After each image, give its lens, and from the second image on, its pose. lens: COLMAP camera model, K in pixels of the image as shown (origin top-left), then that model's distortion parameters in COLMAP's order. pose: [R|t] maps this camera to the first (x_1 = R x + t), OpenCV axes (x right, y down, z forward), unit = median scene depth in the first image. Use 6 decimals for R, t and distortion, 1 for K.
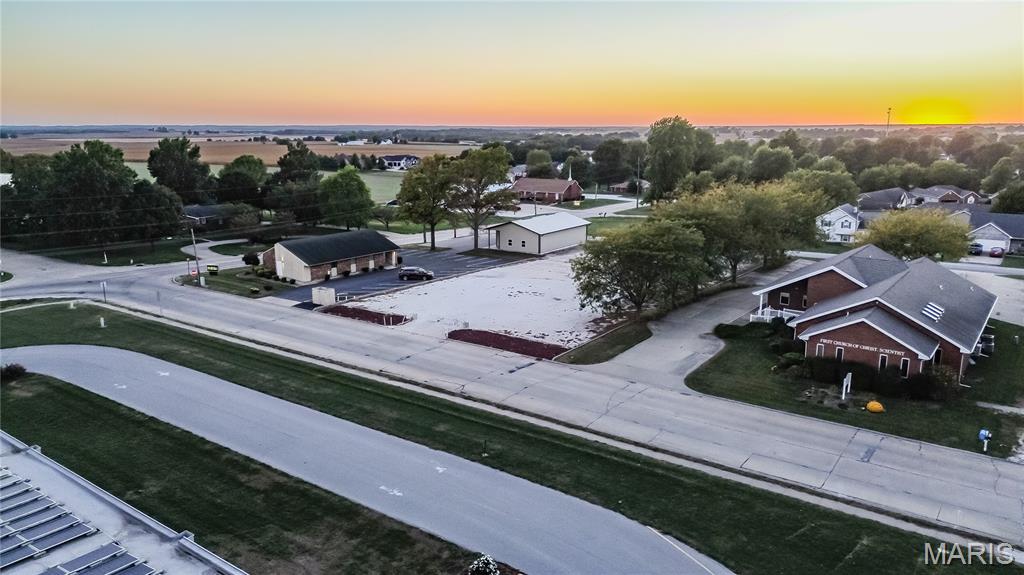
lens RADIAL K [[726.9, 0, 509.2], [0, 726.9, 290.6], [0, 0, 1]] dist [0.079104, -0.069389]
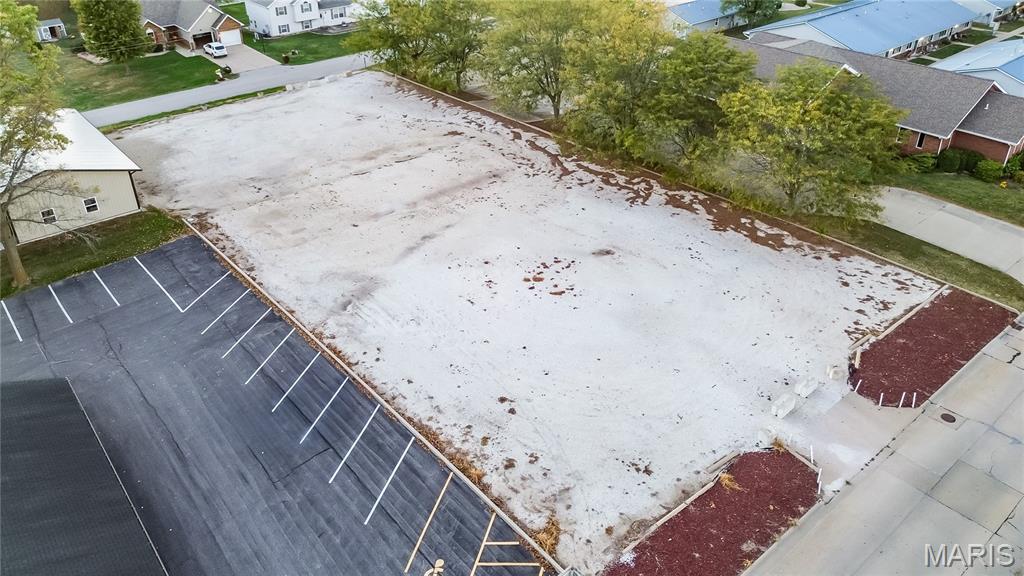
lens RADIAL K [[710.9, 0, 514.0], [0, 710.9, 285.8], [0, 0, 1]] dist [0.053335, -0.042033]
pose [[0.240535, -0.527866, 0.814555, -0.529744], [0.215268, 0.847306, 0.485522, -0.318779], [-0.946469, 0.058562, 0.317439, 1.119654]]
